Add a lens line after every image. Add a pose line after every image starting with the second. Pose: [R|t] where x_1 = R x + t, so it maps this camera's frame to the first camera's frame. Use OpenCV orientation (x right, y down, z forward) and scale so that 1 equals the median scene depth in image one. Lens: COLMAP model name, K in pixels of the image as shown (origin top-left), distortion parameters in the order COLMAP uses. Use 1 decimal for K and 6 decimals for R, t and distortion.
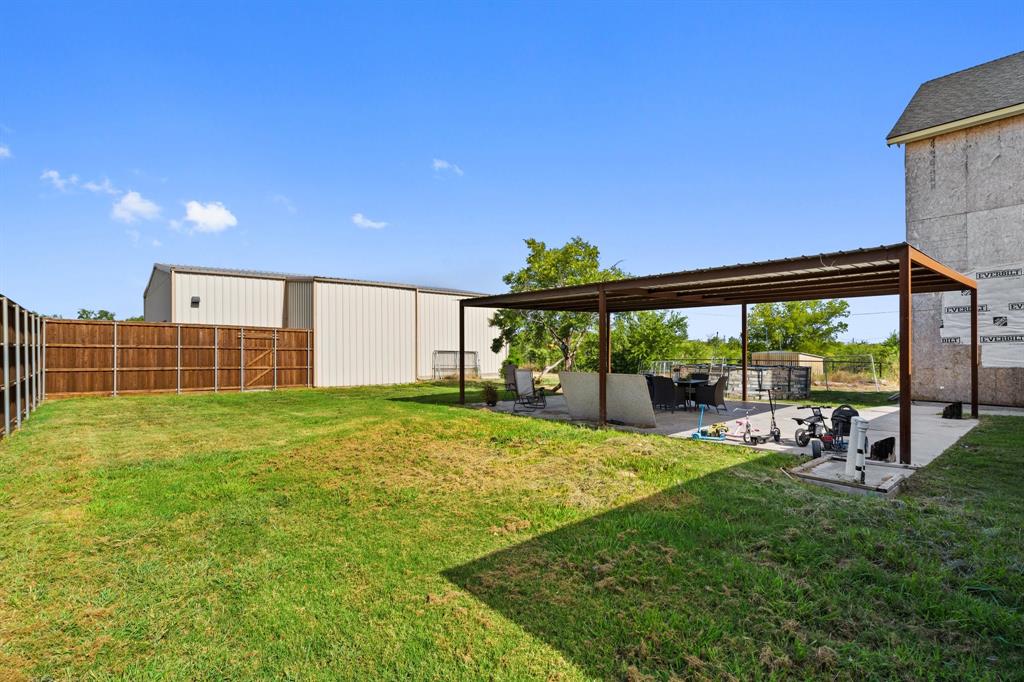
lens RADIAL K [[507.9, 0, 509.5], [0, 507.9, 345.5], [0, 0, 1]] dist [0.014709, 0.000704]
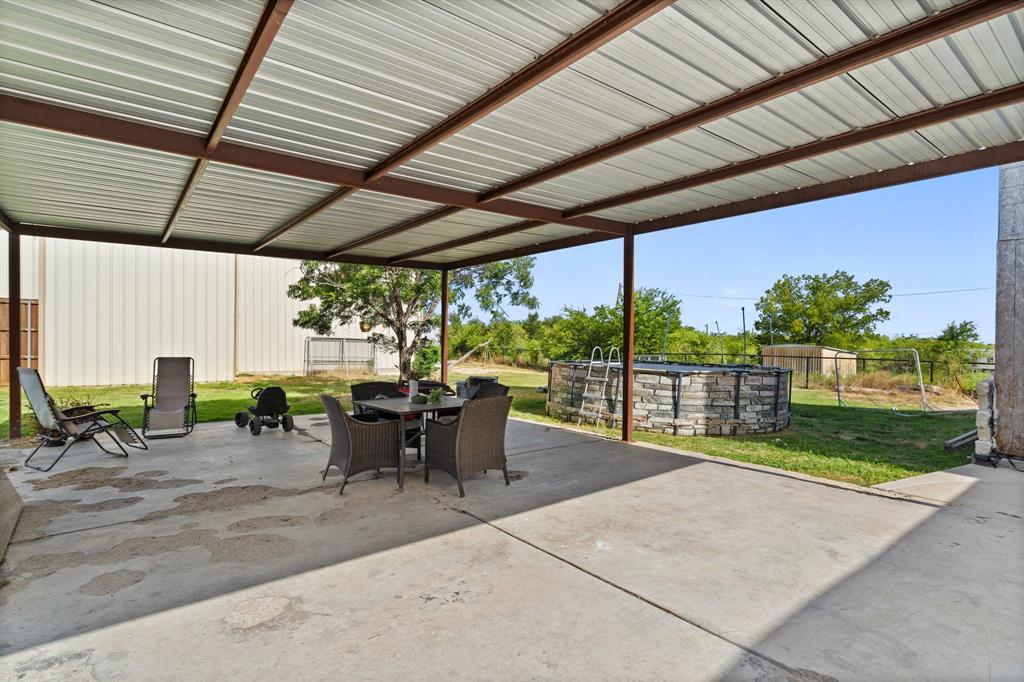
lens RADIAL K [[507.9, 0, 514.0], [0, 507.9, 340.5], [0, 0, 1]] dist [0.014709, 0.000704]
pose [[0.998172, 0.011730, -0.059285, 0.136137], [-0.011405, 0.999918, 0.005823, 0.004861], [0.059349, -0.005136, 0.998224, 0.185168]]
